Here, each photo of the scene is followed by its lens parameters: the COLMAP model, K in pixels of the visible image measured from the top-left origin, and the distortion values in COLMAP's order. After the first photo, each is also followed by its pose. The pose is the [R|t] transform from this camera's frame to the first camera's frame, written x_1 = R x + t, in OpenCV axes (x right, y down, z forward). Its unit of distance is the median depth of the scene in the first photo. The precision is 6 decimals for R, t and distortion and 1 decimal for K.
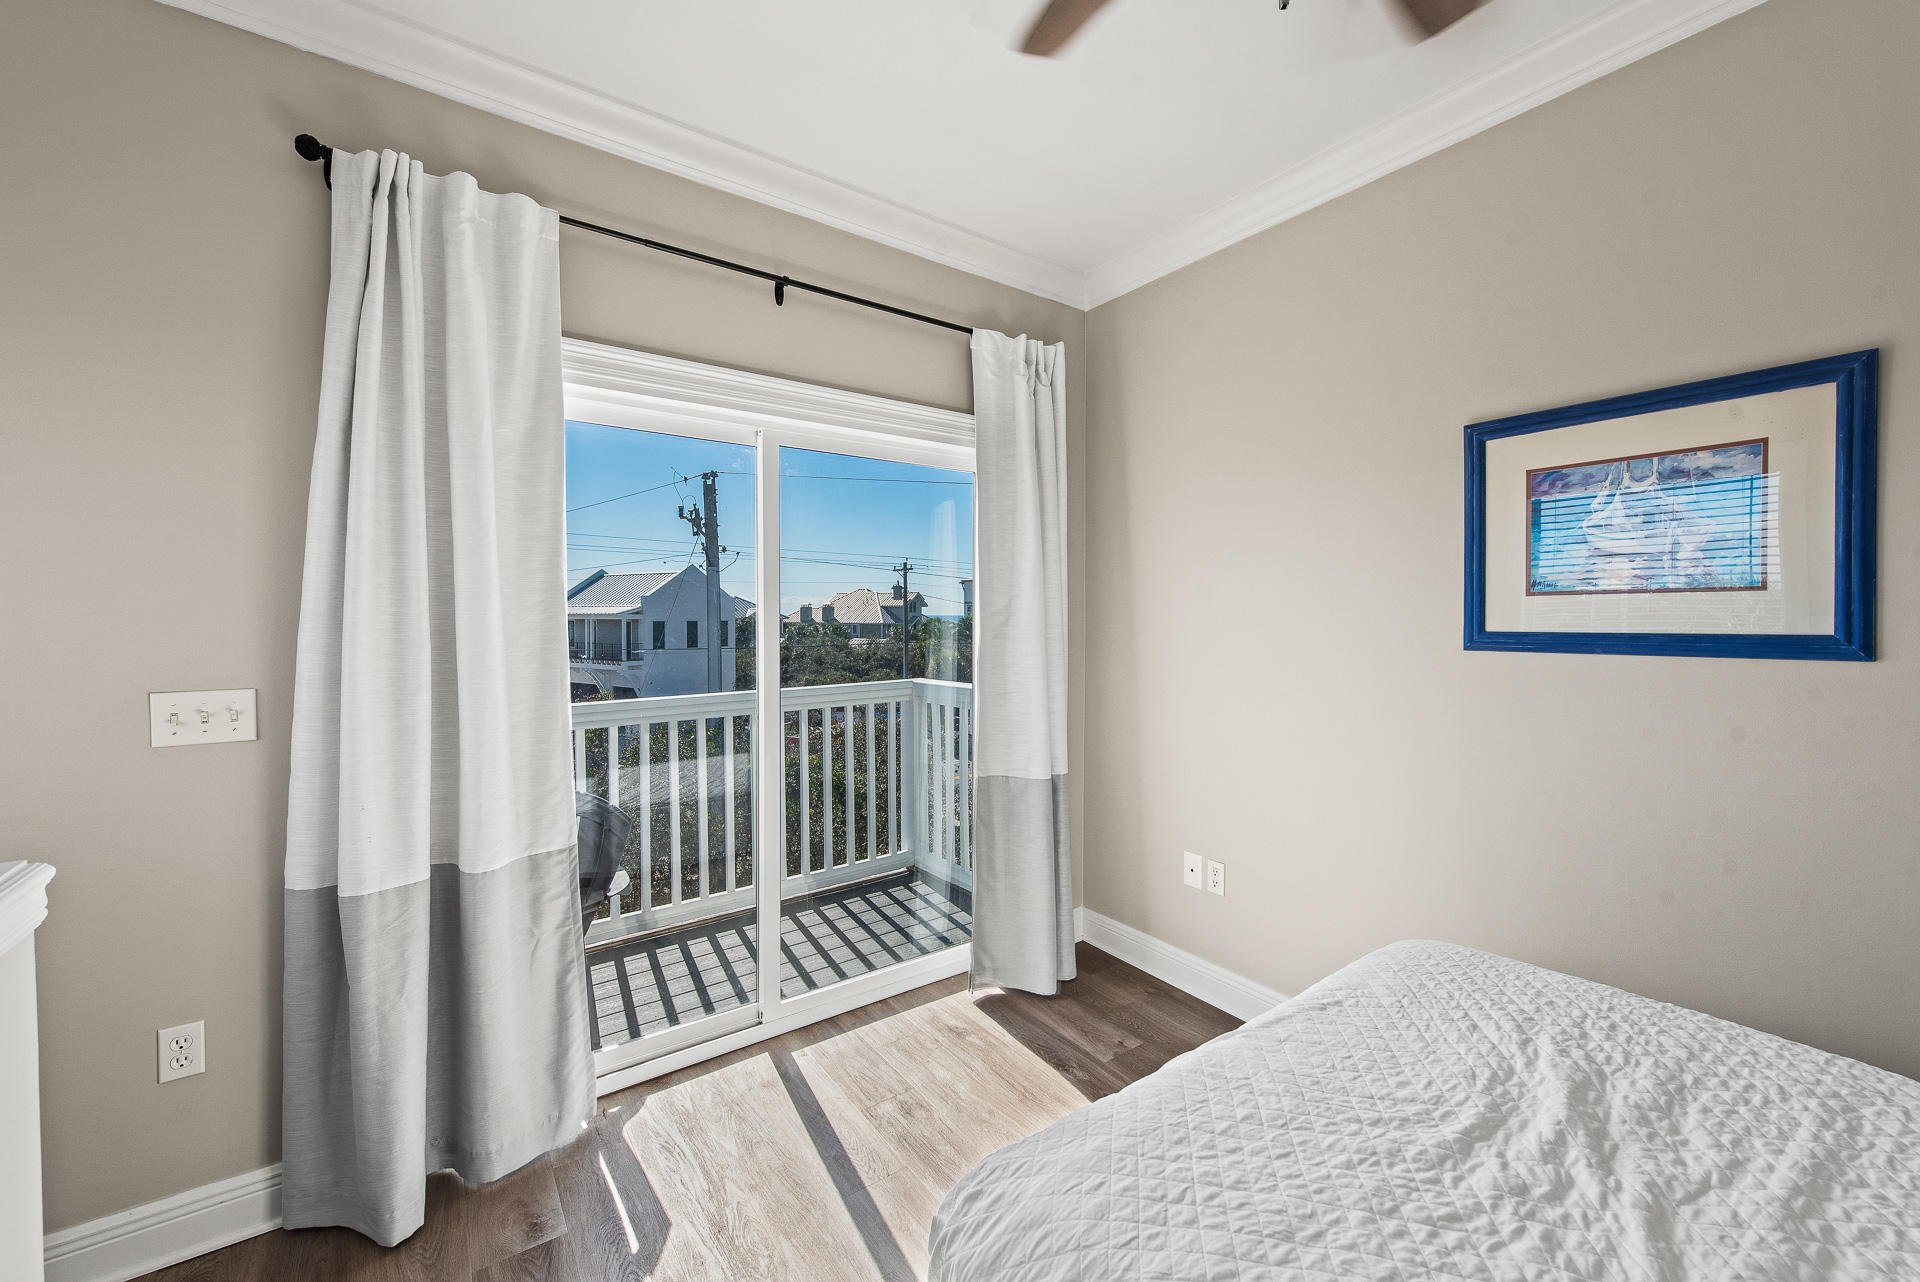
lens RADIAL K [[767.3, 0, 955.5], [0, 767.3, 632.8], [0, 0, 1]] dist [0.004046, -0.000064]
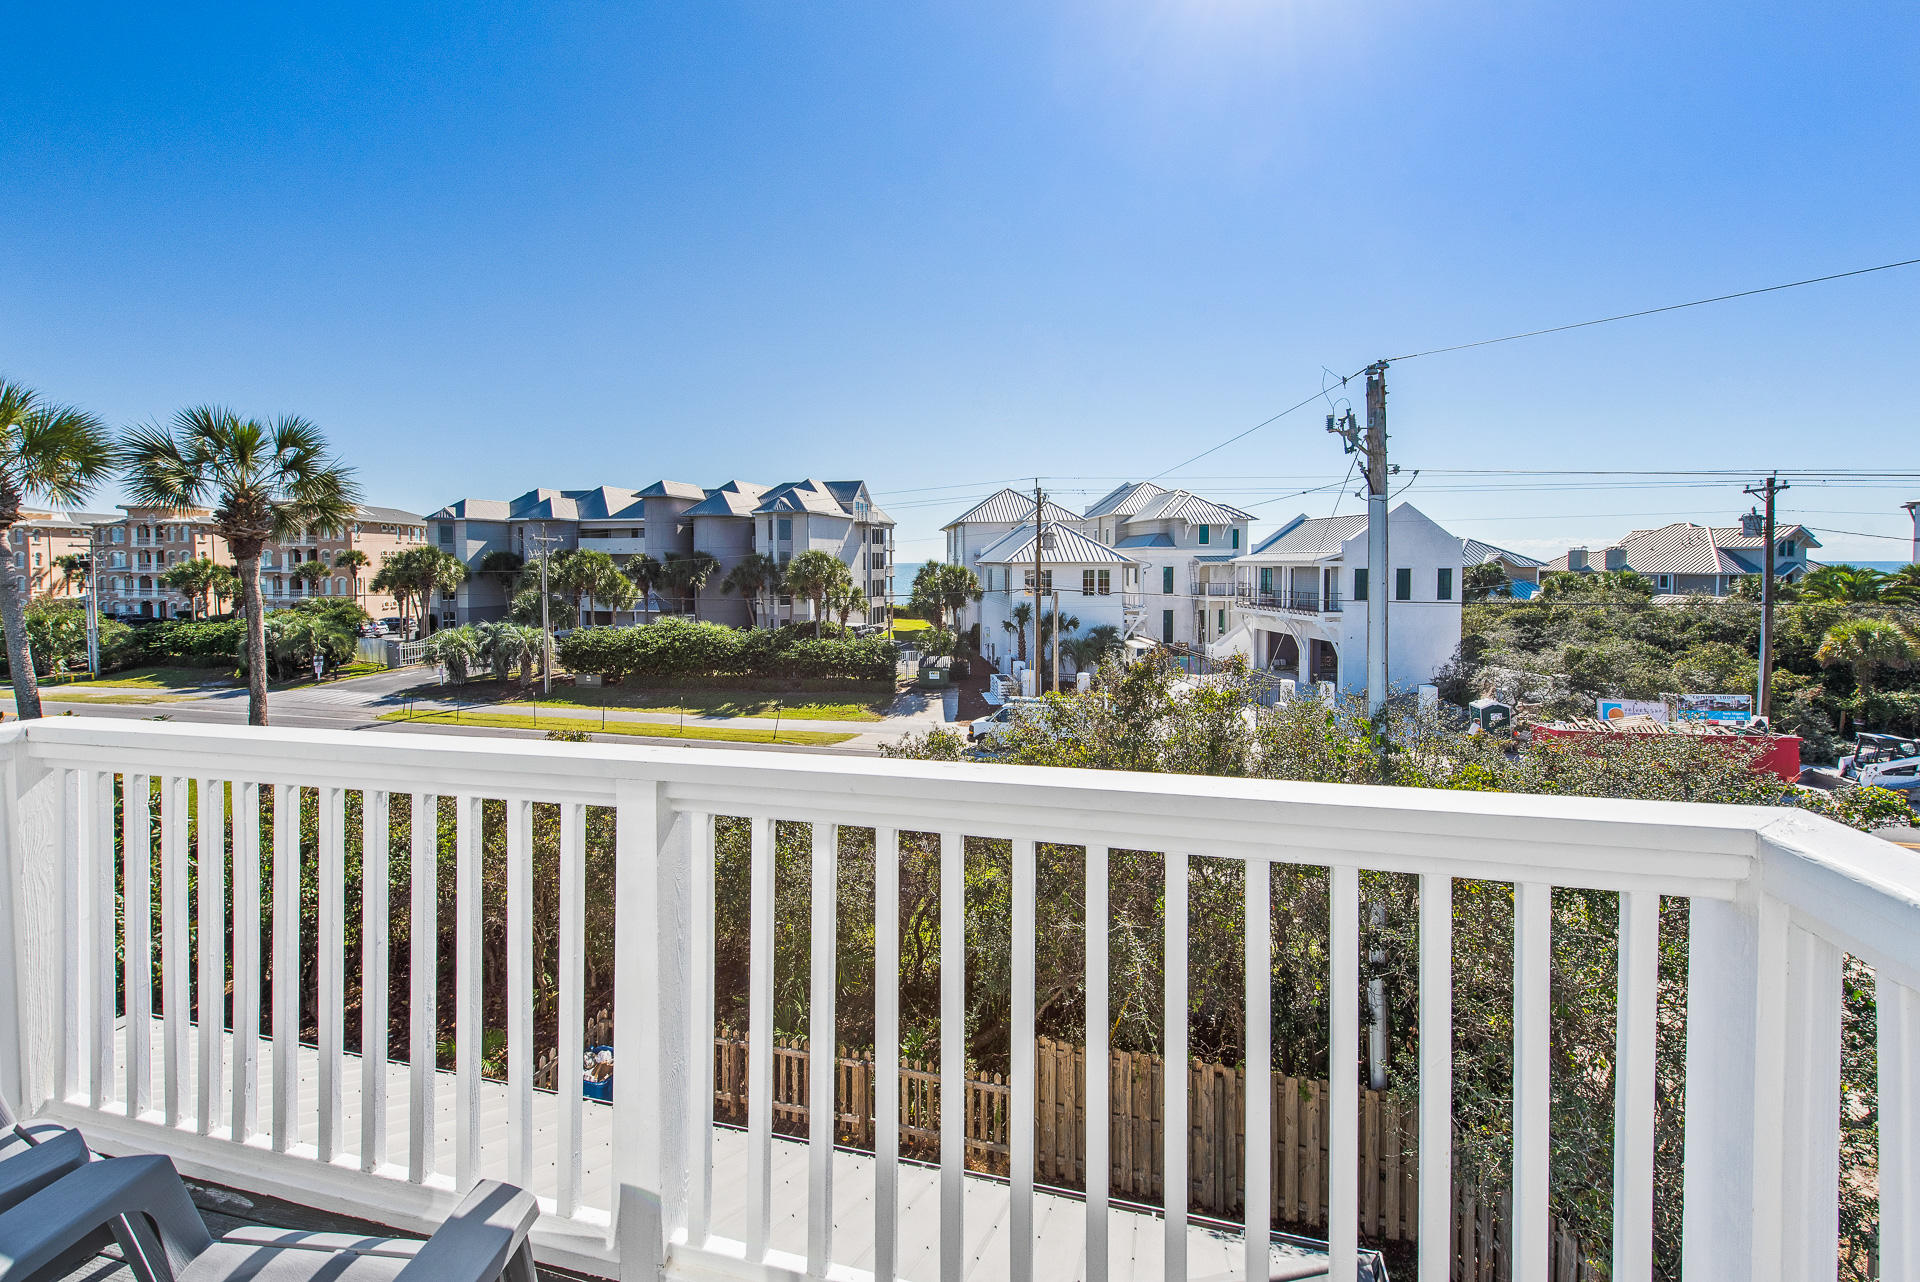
lens RADIAL K [[767.3, 0, 960.0], [0, 767.3, 589.5], [0, 0, 1]] dist [0.004046, -0.000064]
pose [[0.640690, 0.025539, -0.767375, -0.012454], [-0.015825, 0.999674, 0.020058, -0.005815], [0.767636, -0.000708, 0.640885, 0.239548]]
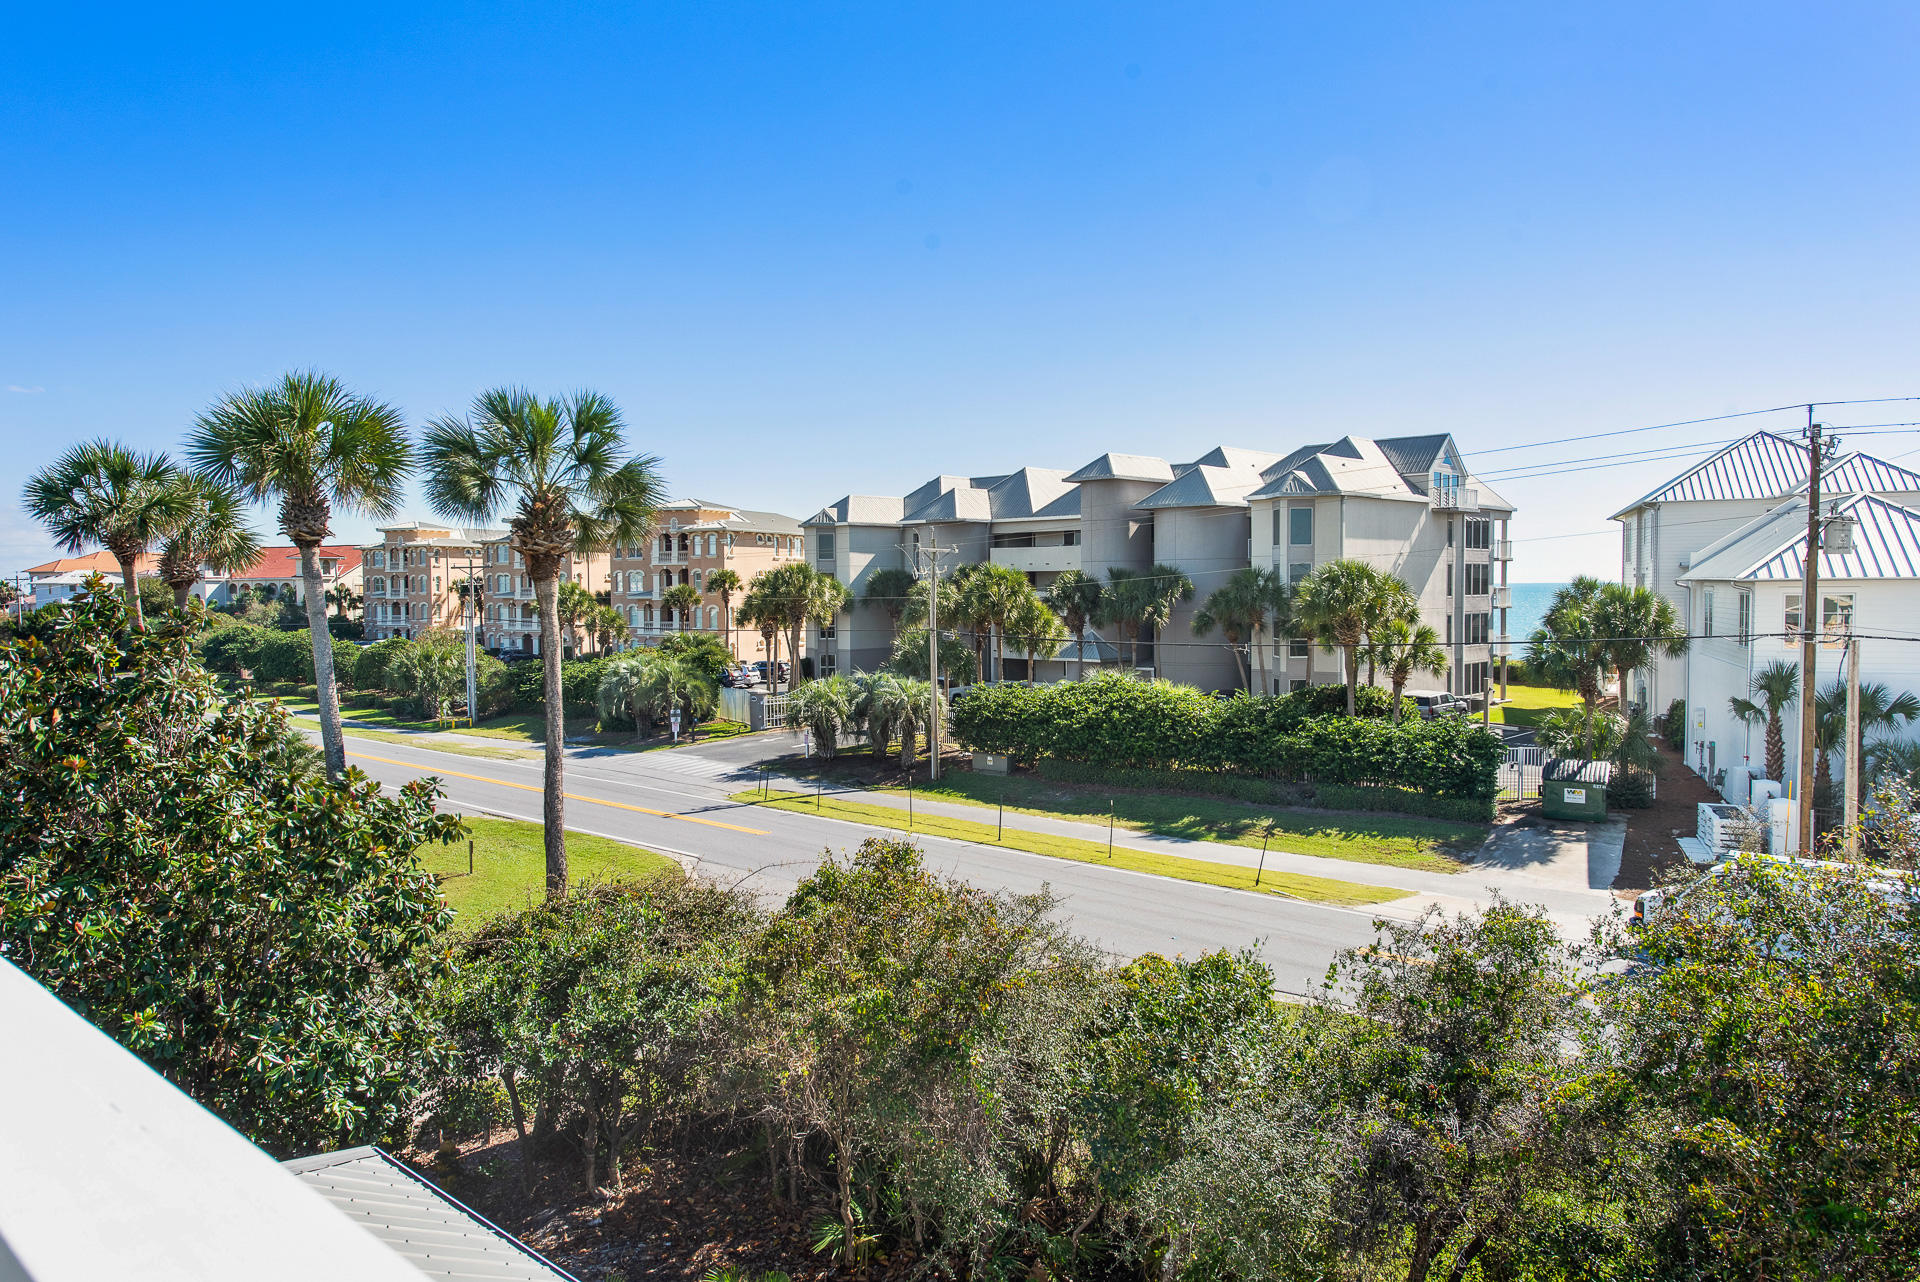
lens RADIAL K [[1291.6, 0, 958.1], [0, 1291.6, 641.2], [0, 0, 1]] dist [0.029751, -0.001504]
pose [[0.192778, 0.040112, -0.980422, -0.014955], [-0.016112, 0.999159, 0.037710, -0.006043], [0.981110, 0.008527, 0.193262, 0.389492]]
